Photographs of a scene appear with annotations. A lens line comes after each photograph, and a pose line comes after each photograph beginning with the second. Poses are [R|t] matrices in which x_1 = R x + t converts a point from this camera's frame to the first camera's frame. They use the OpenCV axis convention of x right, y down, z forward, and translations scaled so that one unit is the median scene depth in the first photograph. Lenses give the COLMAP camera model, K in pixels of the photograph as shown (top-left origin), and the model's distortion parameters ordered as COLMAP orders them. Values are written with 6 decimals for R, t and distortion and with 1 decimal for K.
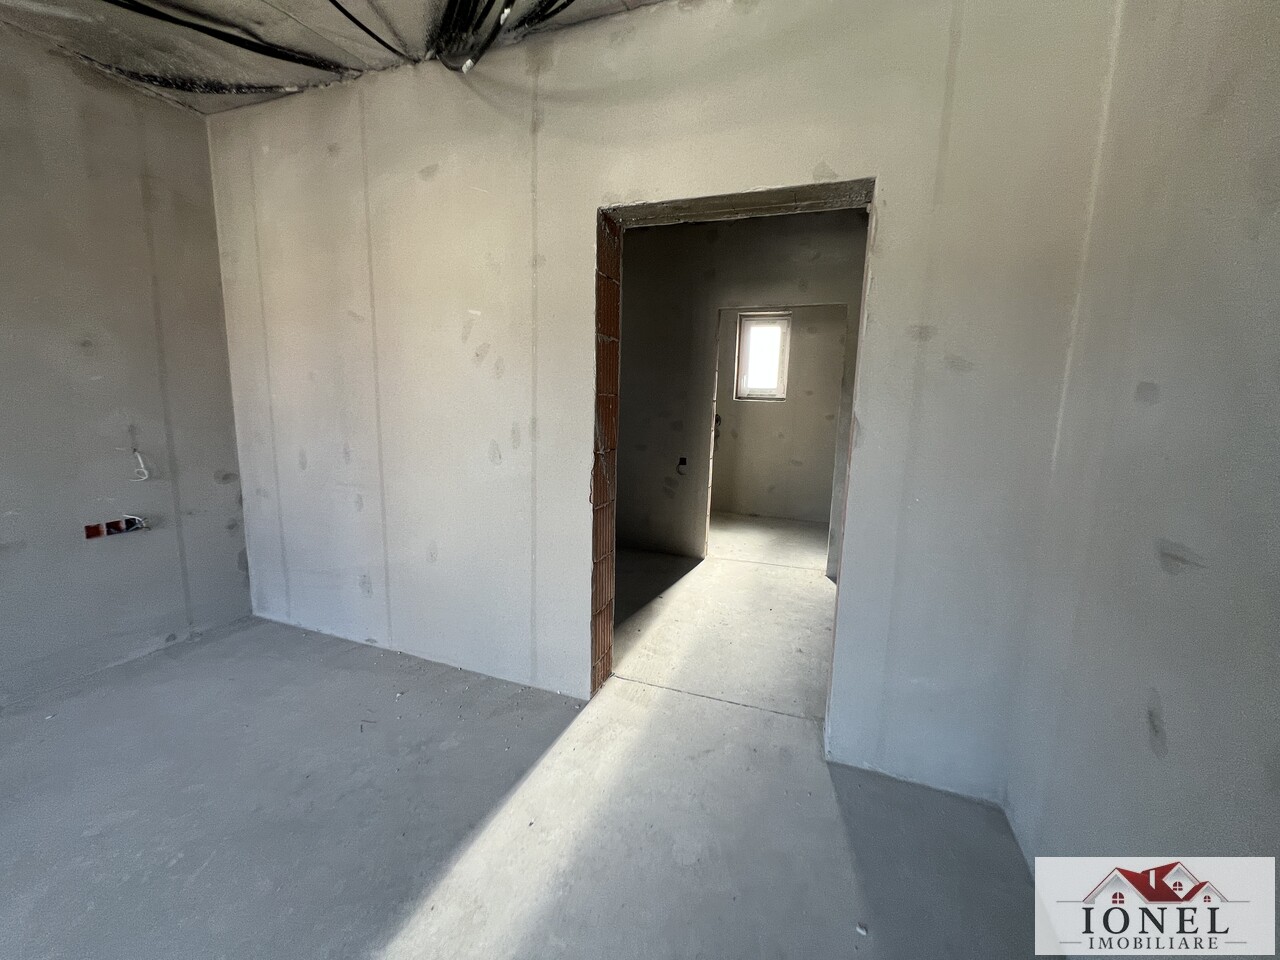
lens RADIAL K [[516.0, 0, 639.6], [0, 516.0, 479.1], [0, 0, 1]] dist [-0.001079, 0.000319]
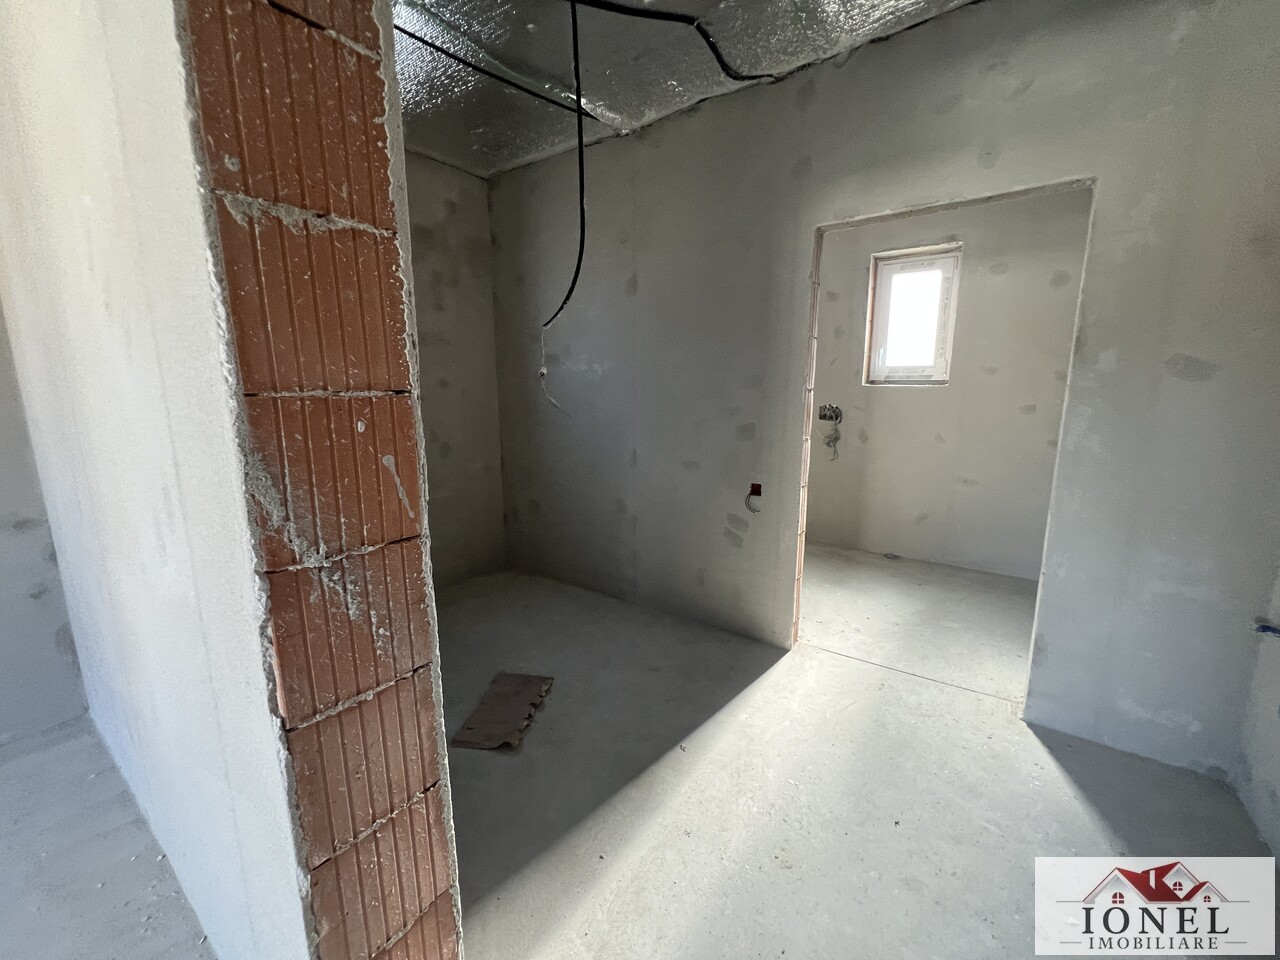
lens RADIAL K [[516.0, 0, 638.3], [0, 516.0, 477.0], [0, 0, 1]] dist [-0.001079, 0.000319]
pose [[0.963976, 0.017524, -0.265413, 0.108612], [-0.012501, 0.999710, 0.020605, -0.058721], [0.265697, -0.016544, 0.963915, 0.360165]]
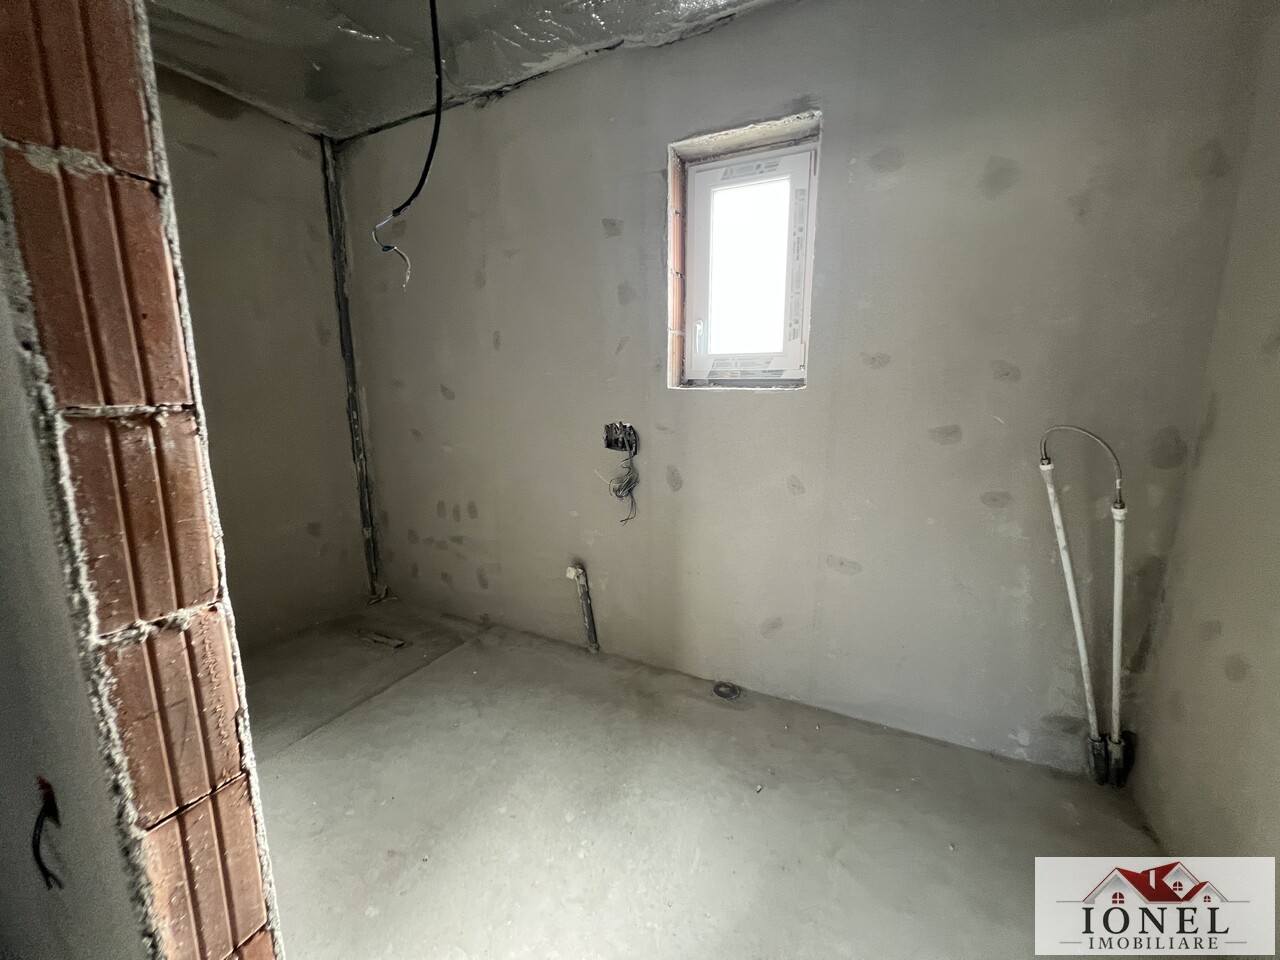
lens RADIAL K [[516.0, 0, 640.0], [0, 516.0, 473.8], [0, 0, 1]] dist [-0.001079, 0.000319]
pose [[0.993709, -0.012335, -0.111307, 0.273898], [0.014984, 0.999623, 0.022999, -0.135140], [0.110982, -0.024522, 0.993520, 0.838696]]
